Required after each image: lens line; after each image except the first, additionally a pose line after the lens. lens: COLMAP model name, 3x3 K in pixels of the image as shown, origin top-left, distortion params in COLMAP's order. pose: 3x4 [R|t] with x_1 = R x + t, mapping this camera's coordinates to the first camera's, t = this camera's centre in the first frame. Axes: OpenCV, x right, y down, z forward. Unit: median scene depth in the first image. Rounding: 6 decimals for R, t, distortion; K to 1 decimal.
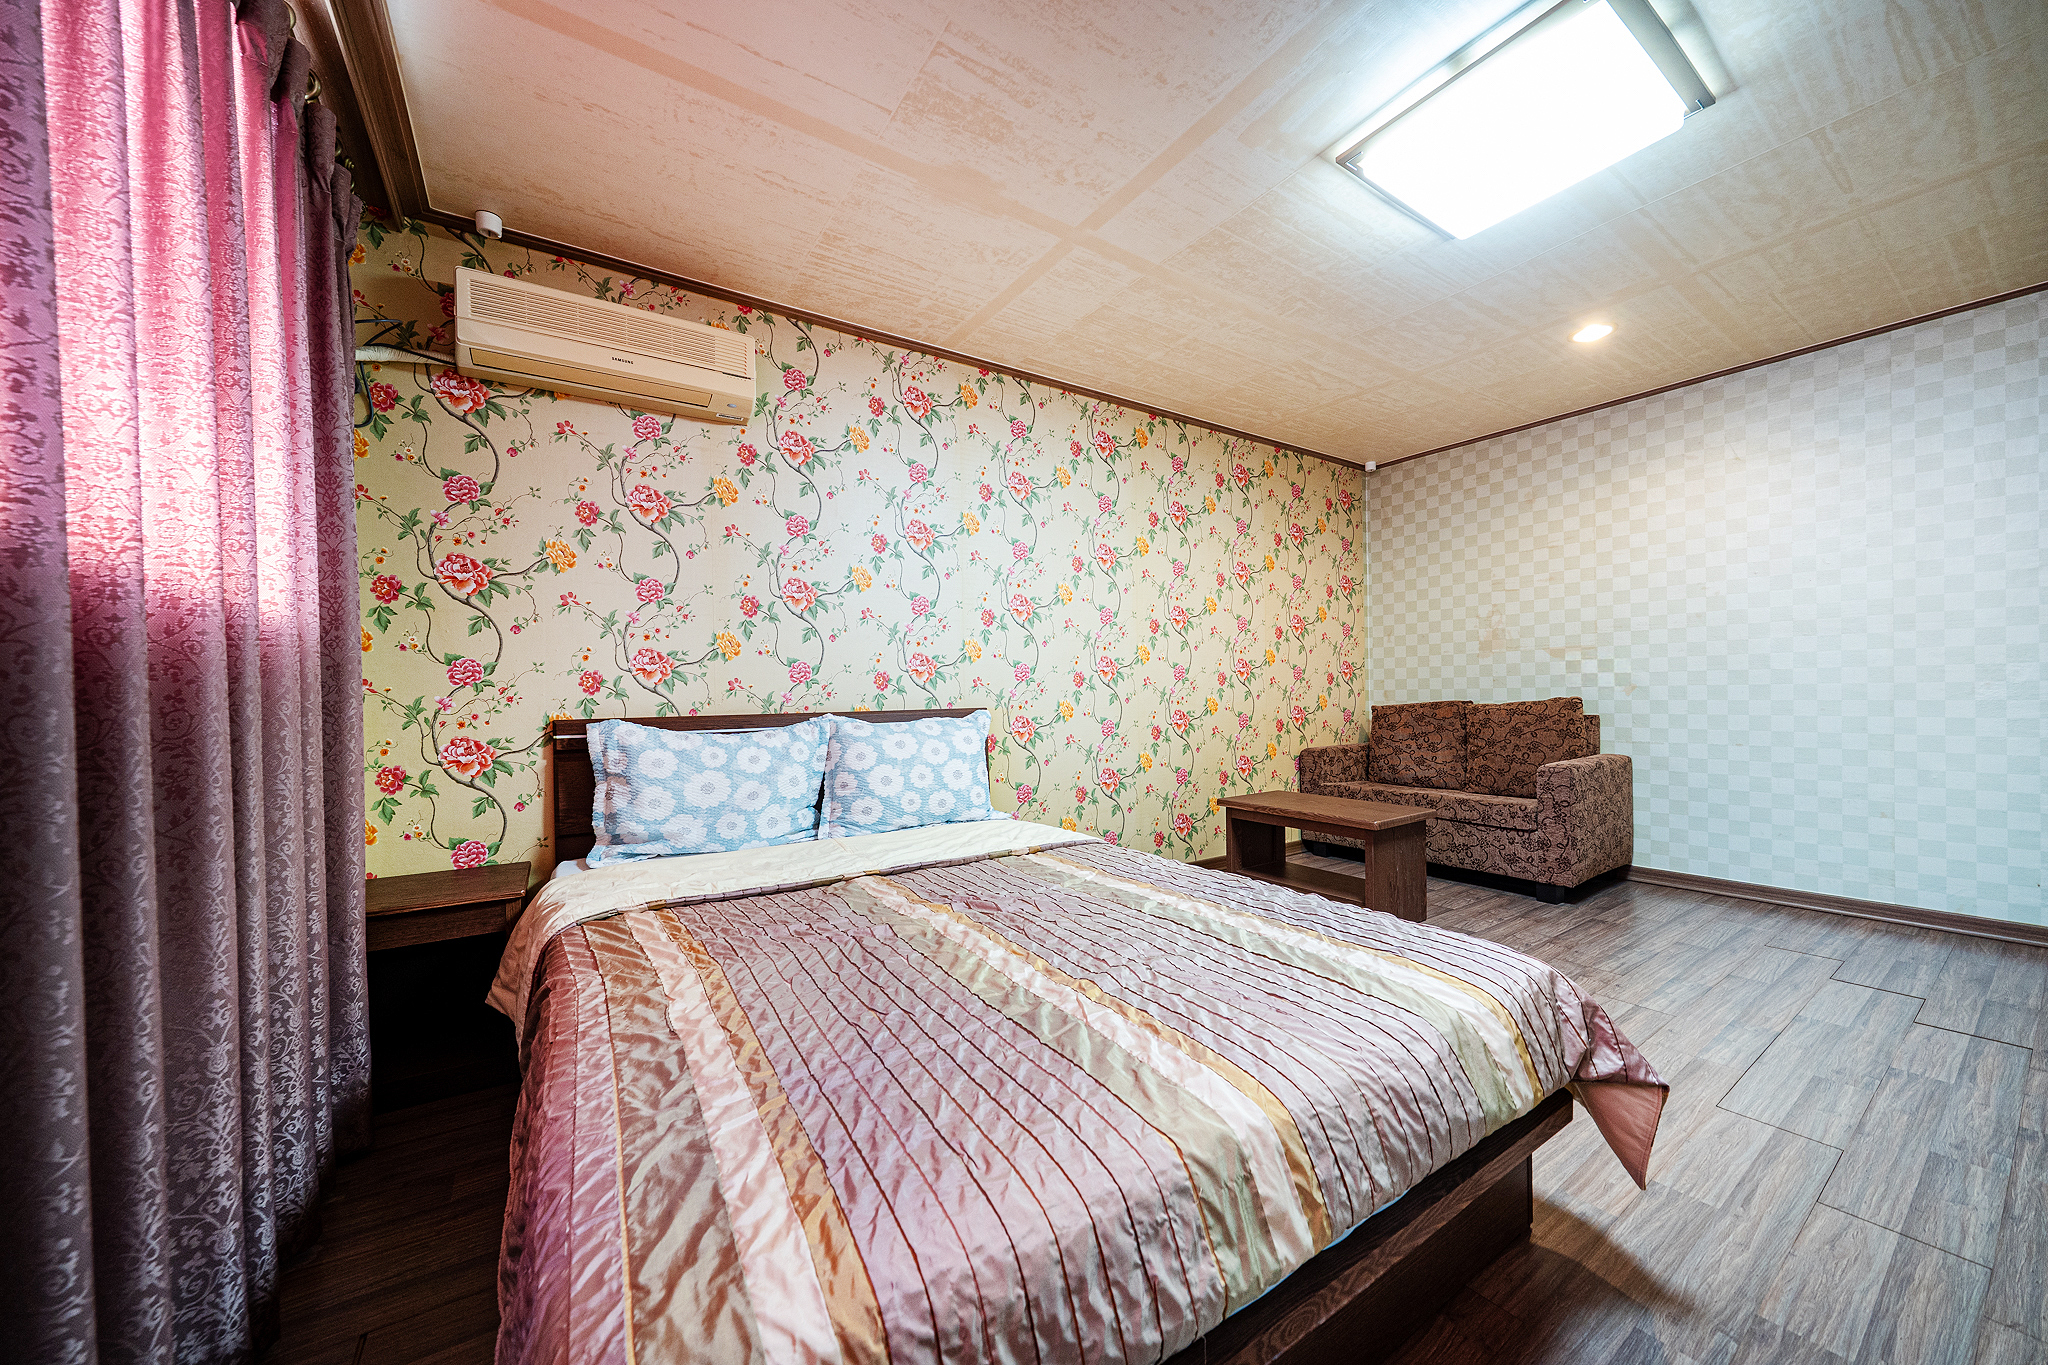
lens RADIAL K [[701.2, 0, 1022.4], [0, 701.2, 695.0], [0, 0, 1]] dist [-0.011142, -0.000198]
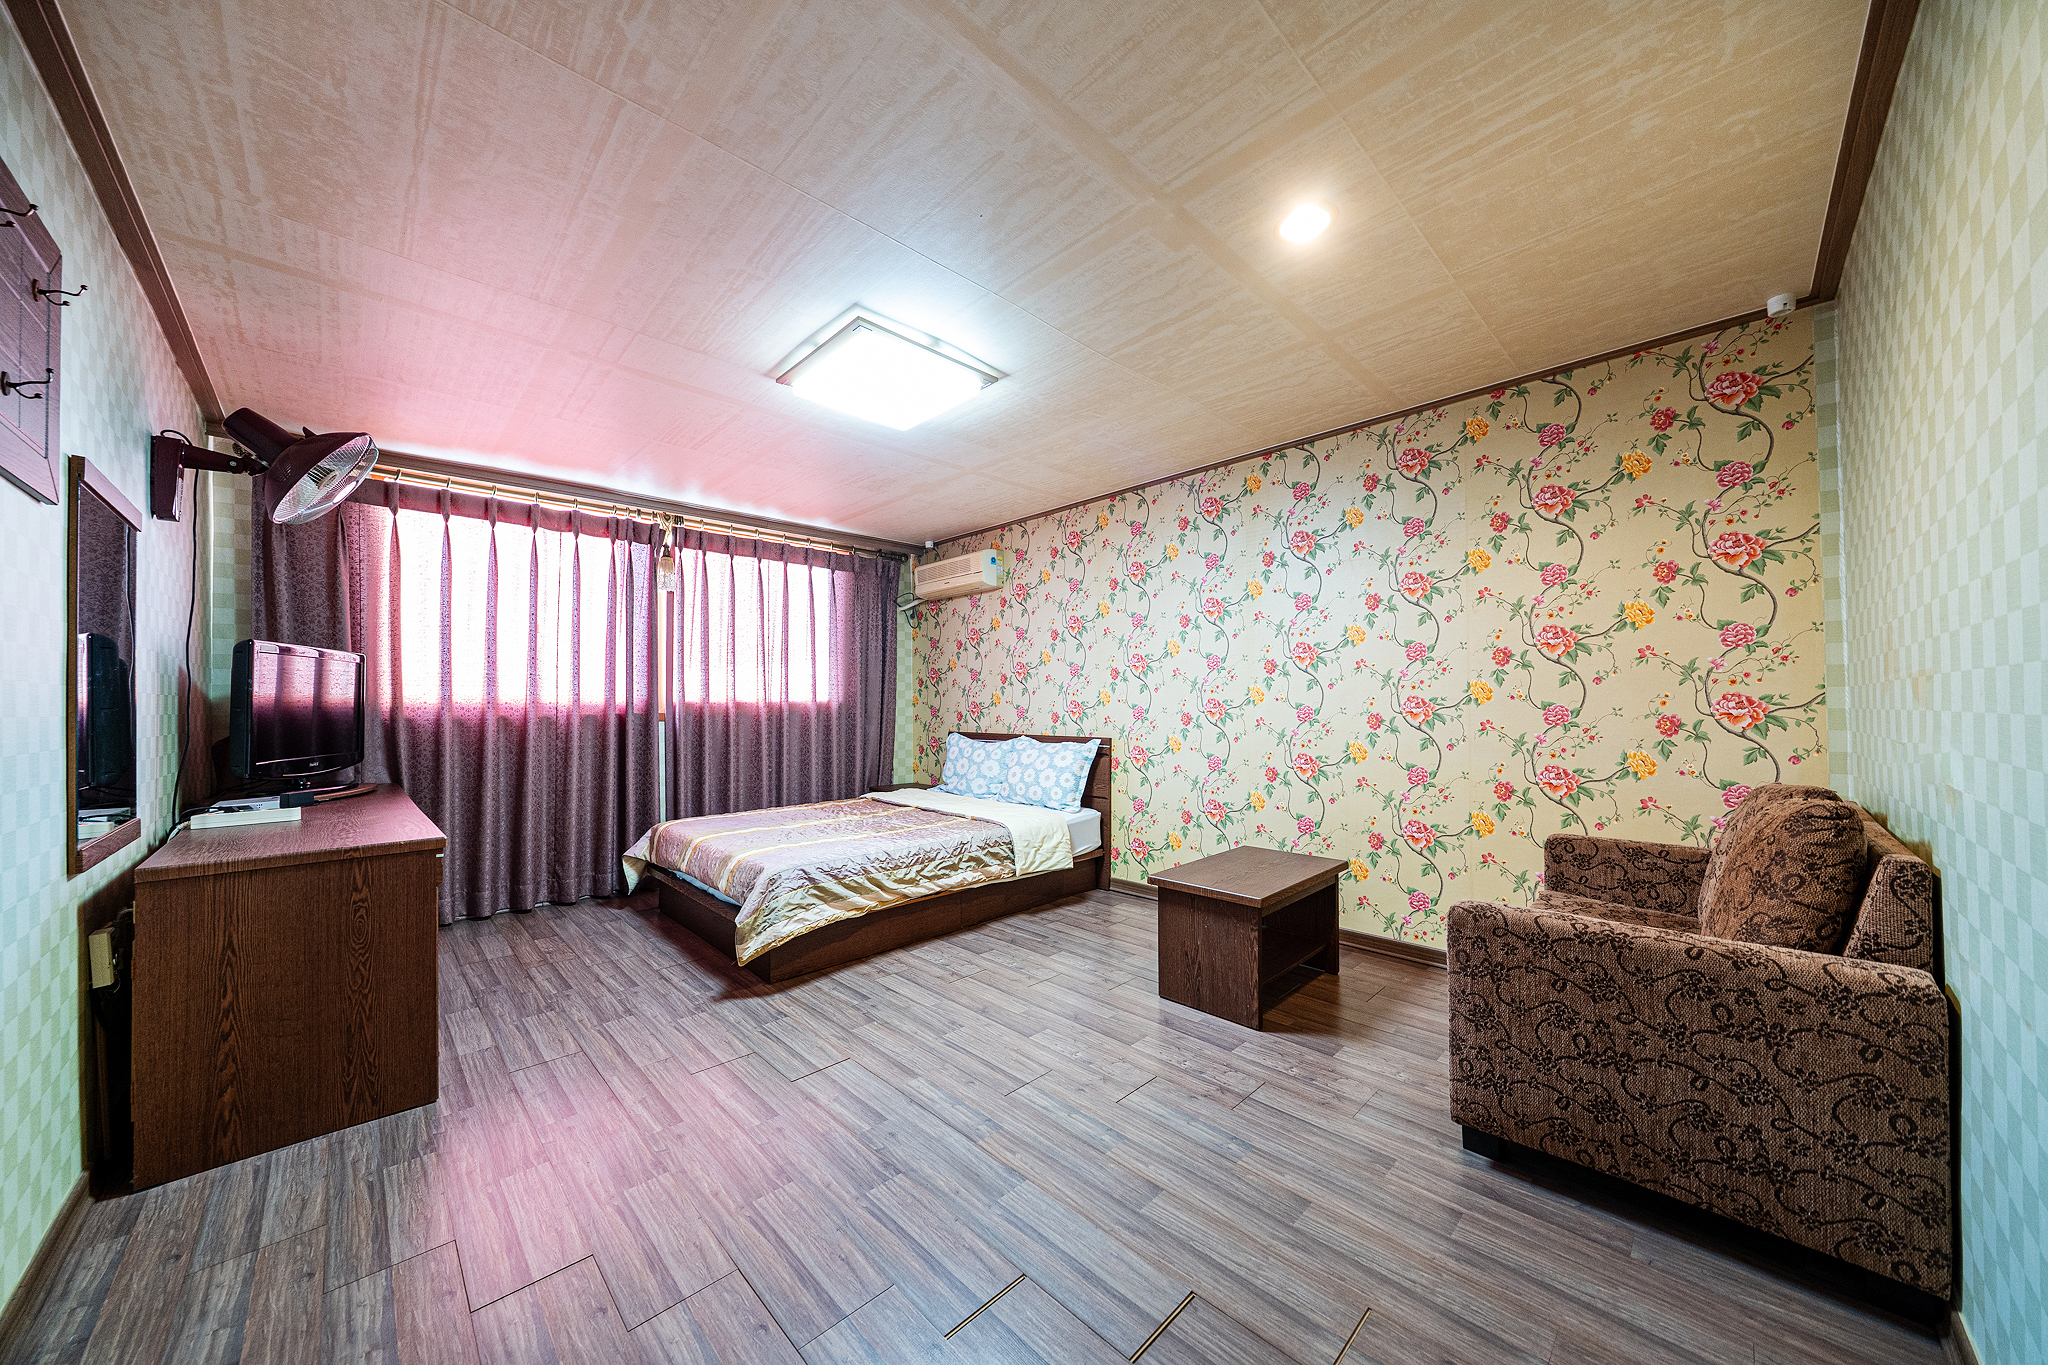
lens RADIAL K [[701.2, 0, 1043.6], [0, 701.2, 694.6], [0, 0, 1]] dist [-0.011142, -0.000198]
pose [[0.218011, -0.003137, -0.975941, 1.077515], [-0.007302, 0.999962, -0.004845, -0.050998], [0.975919, 0.008182, 0.217980, 0.468911]]
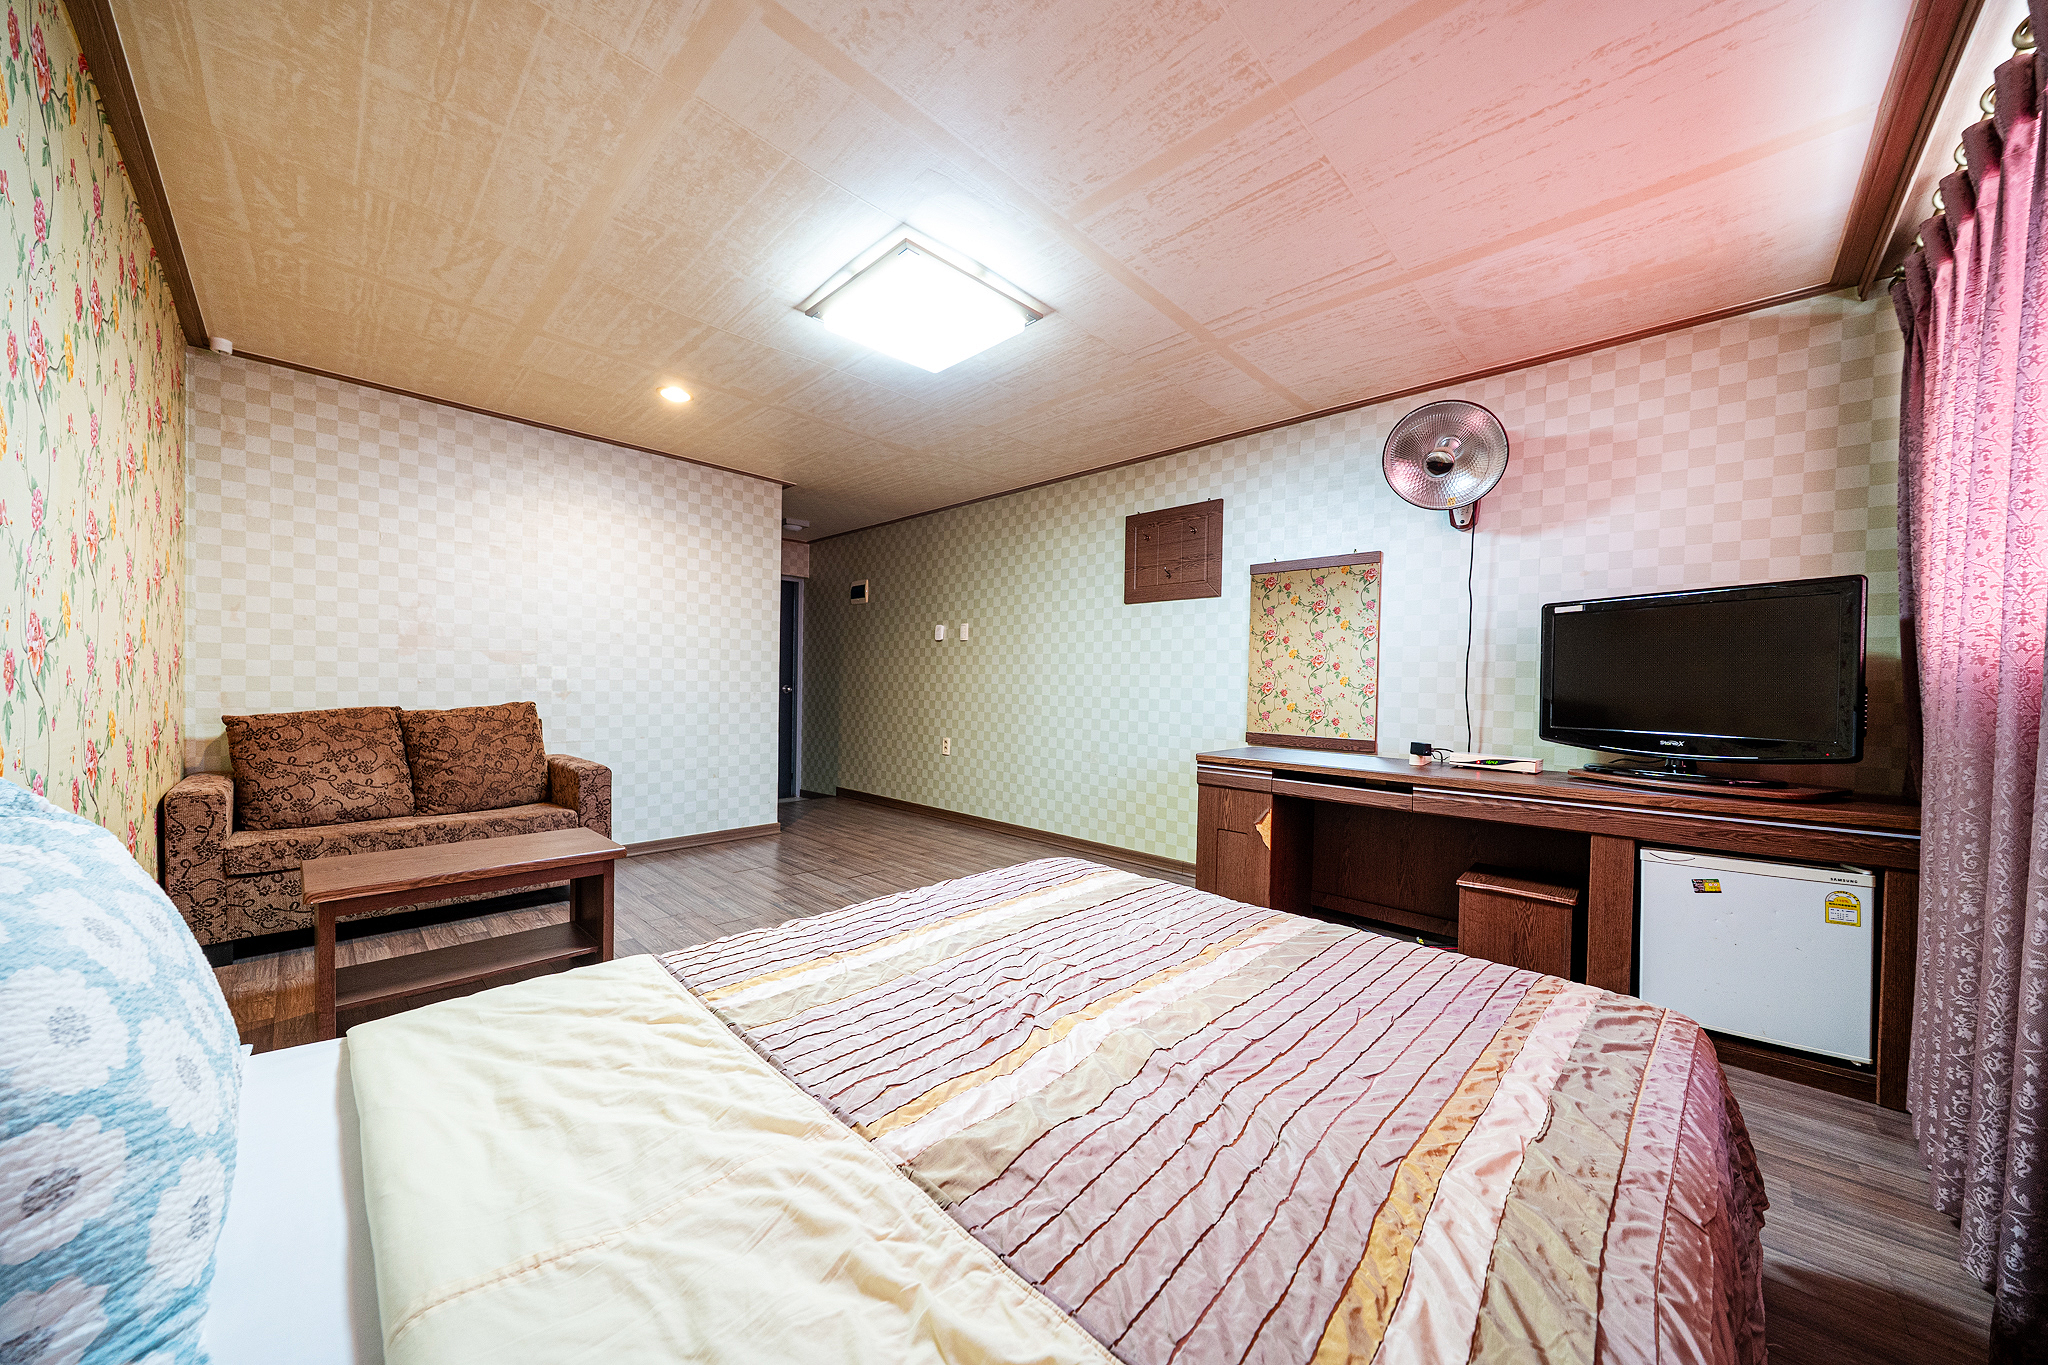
lens RADIAL K [[701.2, 0, 1005.0], [0, 701.2, 692.9], [0, 0, 1]] dist [-0.011142, -0.000198]
pose [[-0.199481, 0.001002, 0.979901, -0.340428], [-0.007342, 0.999970, -0.002517, -0.012260], [-0.979874, -0.007697, -0.199468, 0.517121]]
